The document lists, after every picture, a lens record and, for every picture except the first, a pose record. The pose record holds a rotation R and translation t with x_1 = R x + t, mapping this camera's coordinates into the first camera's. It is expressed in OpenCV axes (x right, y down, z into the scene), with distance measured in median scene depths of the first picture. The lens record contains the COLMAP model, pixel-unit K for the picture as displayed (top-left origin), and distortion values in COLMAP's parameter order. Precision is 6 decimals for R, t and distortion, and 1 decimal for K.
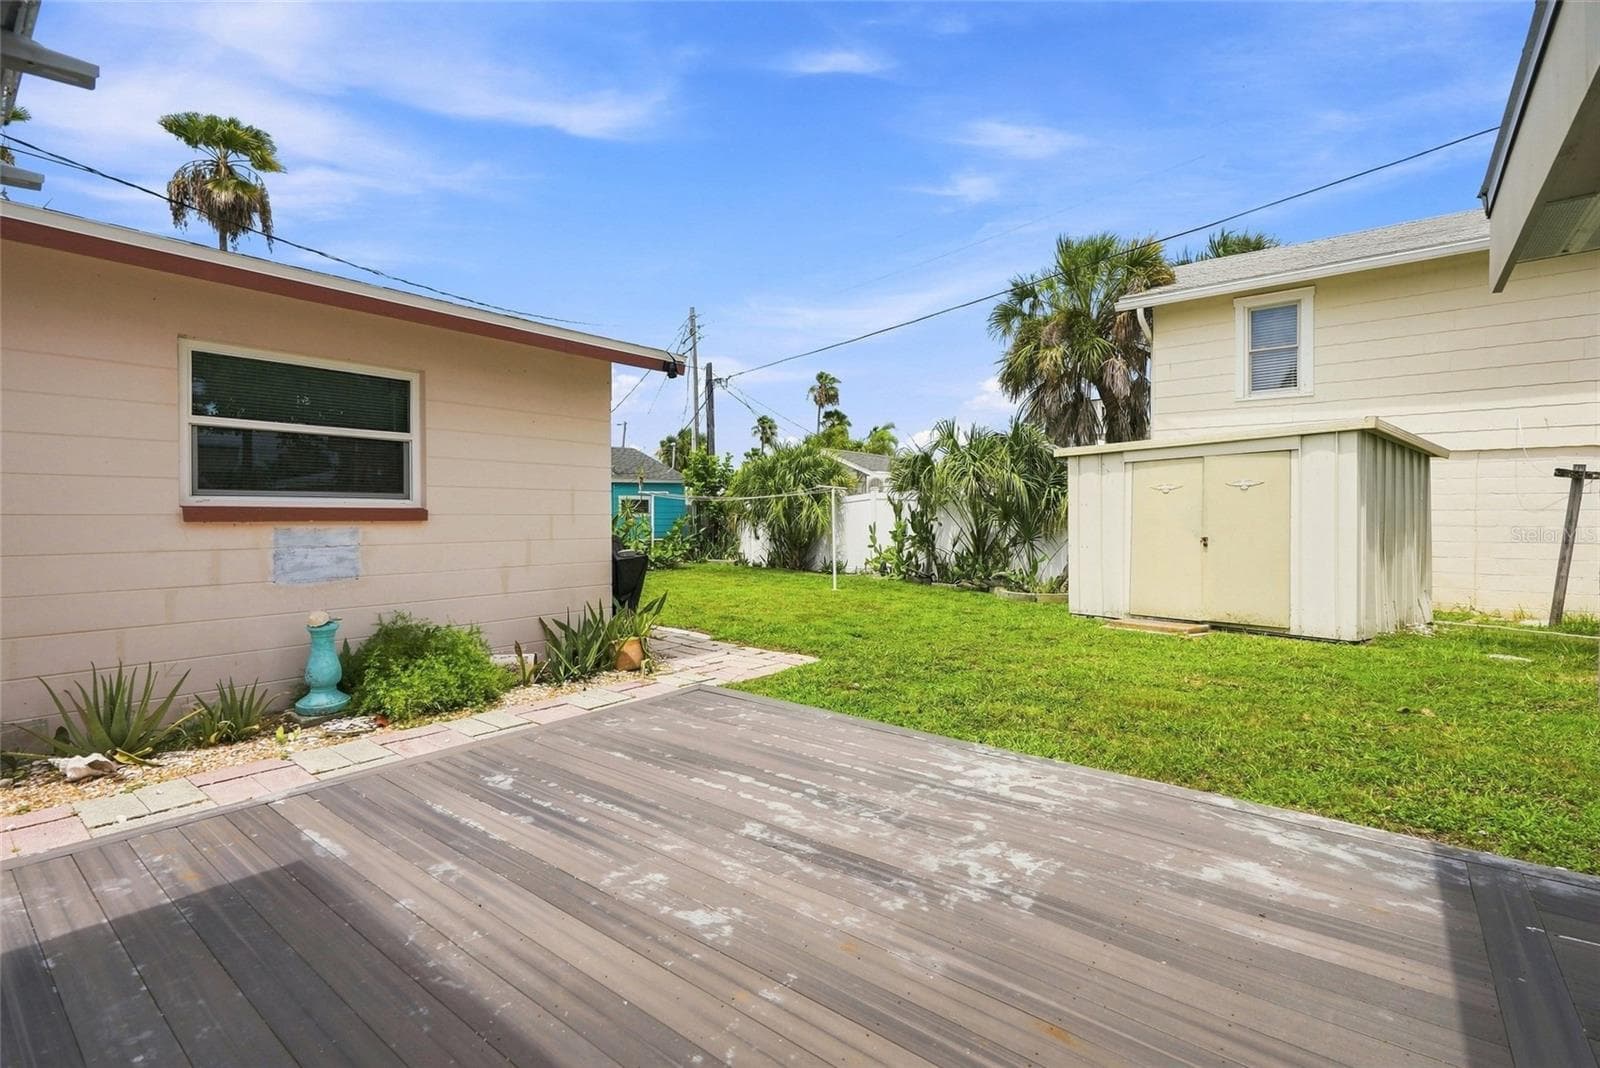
lens RADIAL K [[732.9, 0, 805.9], [0, 732.9, 534.3], [0, 0, 1]] dist [-0.000836, 0.000014]
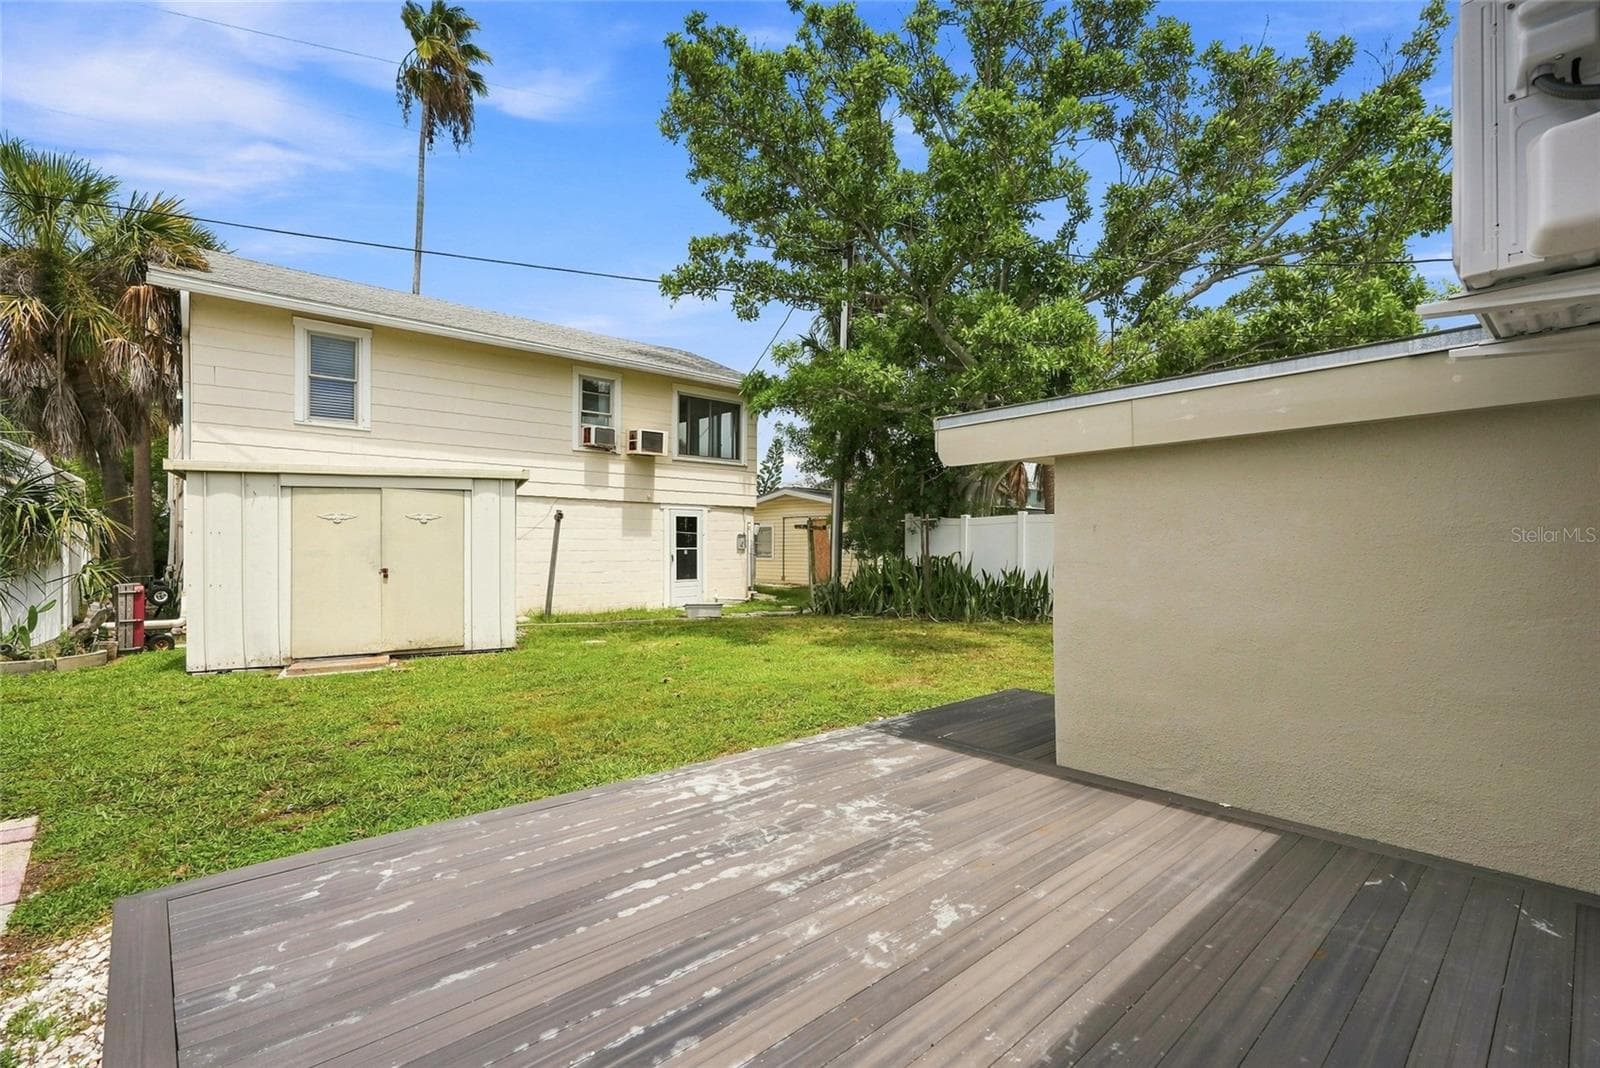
lens RADIAL K [[732.9, 0, 805.9], [0, 732.9, 534.3], [0, 0, 1]] dist [-0.000836, 0.000014]
pose [[0.157288, 0.005653, 0.987537, -0.867777], [0.017062, 0.999819, -0.008441, -0.059138], [-0.987405, 0.018177, 0.157163, 0.656017]]
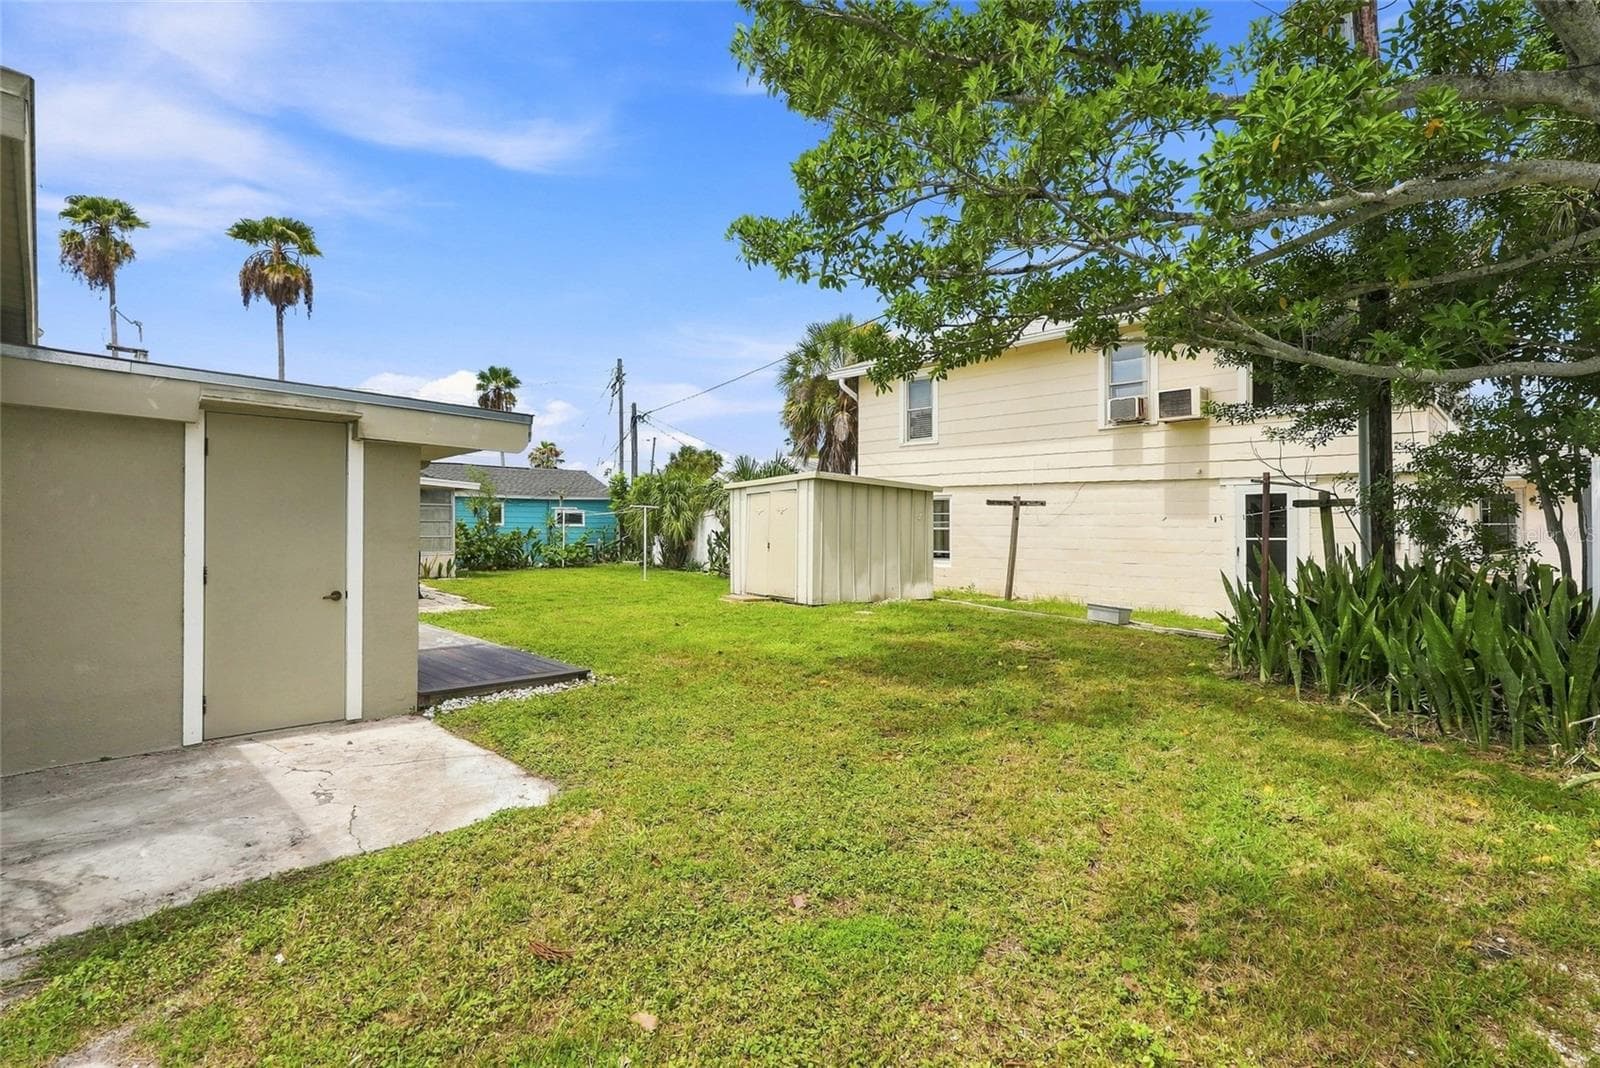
lens RADIAL K [[742.9, 0, 800.0], [0, 742.9, 534.0], [0, 0, 1]] dist [0.000334, -0.000002]
pose [[0.994163, 0.005204, -0.107767, 1.891129], [-0.006548, 0.999905, -0.012118, 0.009320], [0.107694, 0.012753, 0.994102, -1.420232]]
